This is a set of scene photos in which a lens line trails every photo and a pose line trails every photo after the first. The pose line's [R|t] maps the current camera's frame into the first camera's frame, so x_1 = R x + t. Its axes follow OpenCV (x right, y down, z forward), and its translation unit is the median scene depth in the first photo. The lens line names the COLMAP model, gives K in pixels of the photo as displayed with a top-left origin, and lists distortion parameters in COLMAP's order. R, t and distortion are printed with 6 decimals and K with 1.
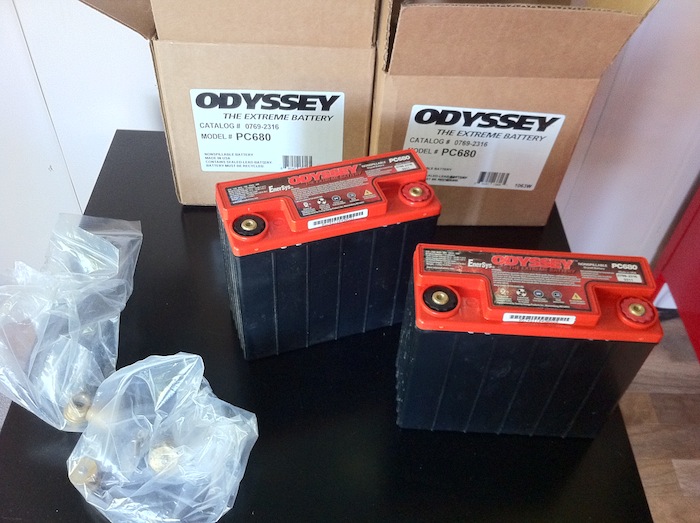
lens RADIAL K [[671.7, 0, 350.0], [0, 671.7, 261.5], [0, 0, 1]] dist [0.119877, -0.438354]
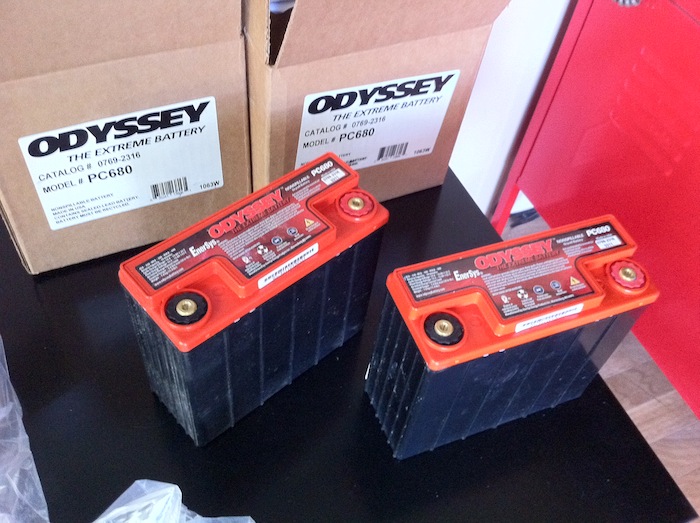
lens RADIAL K [[671.7, 0, 350.0], [0, 671.7, 261.5], [0, 0, 1]] dist [0.119877, -0.438354]
pose [[0.916047, -0.286331, 0.280841, -0.146171], [0.254652, 0.956210, 0.144275, -0.137154], [-0.309853, -0.060646, 0.948848, 0.165730]]
